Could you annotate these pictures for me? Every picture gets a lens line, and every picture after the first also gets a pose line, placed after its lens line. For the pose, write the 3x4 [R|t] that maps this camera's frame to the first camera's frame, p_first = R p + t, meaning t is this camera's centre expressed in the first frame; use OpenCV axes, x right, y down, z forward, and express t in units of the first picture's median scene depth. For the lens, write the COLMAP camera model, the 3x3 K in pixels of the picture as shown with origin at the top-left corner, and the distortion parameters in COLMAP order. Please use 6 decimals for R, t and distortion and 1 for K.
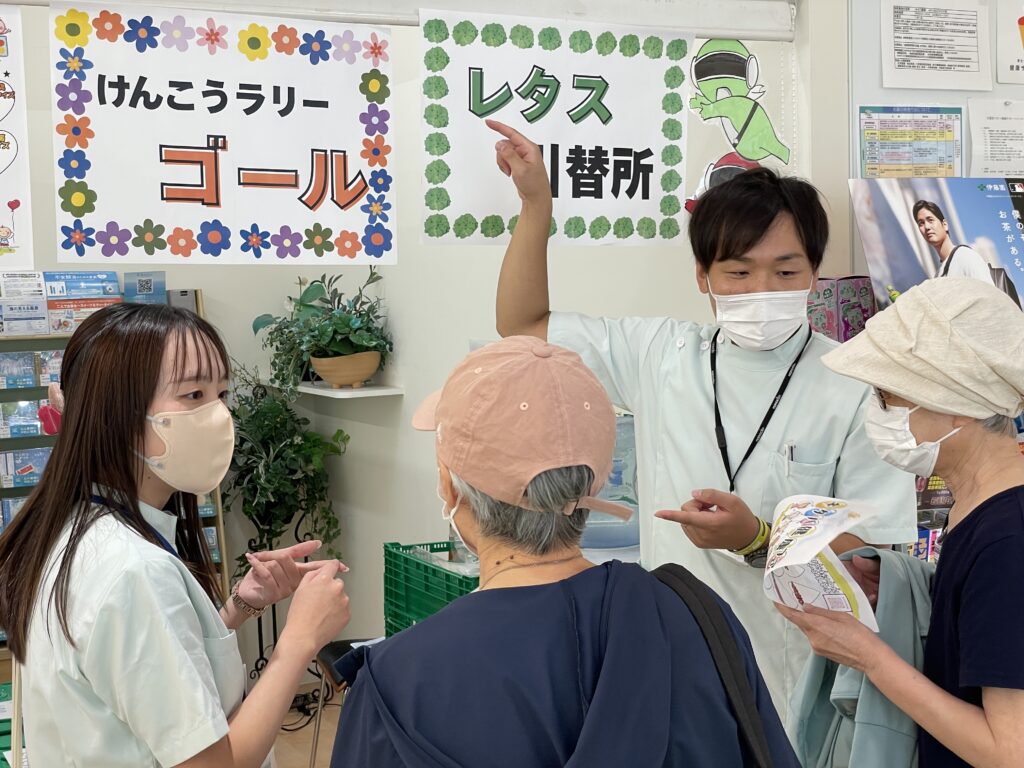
lens RADIAL K [[1665.1, 0, 511.5], [0, 1665.1, 384.5], [0, 0, 1]] dist [0.052975, 0.000000]
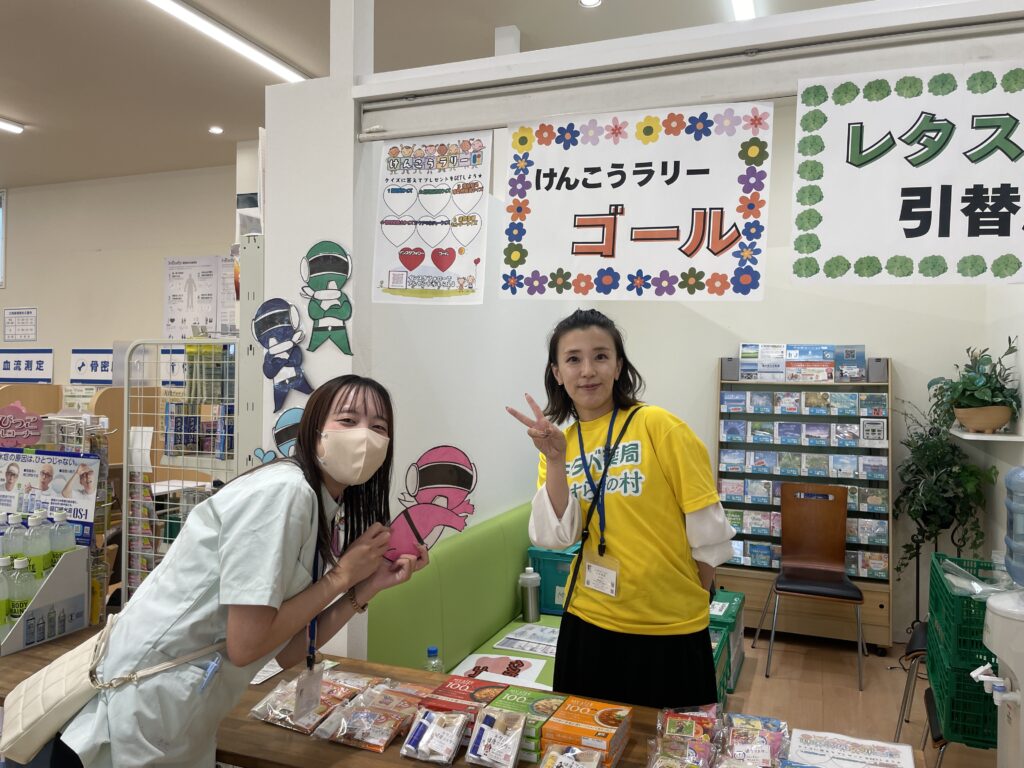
lens RADIAL K [[793.4, 0, 511.9], [0, 793.4, 381.5], [0, 0, 1]] dist [0.006895, -0.037702]
pose [[0.625363, 0.044302, -0.779075, 0.258608], [-0.090508, 0.995767, -0.016027, 0.008643], [0.775067, 0.080536, 0.626726, 0.527648]]
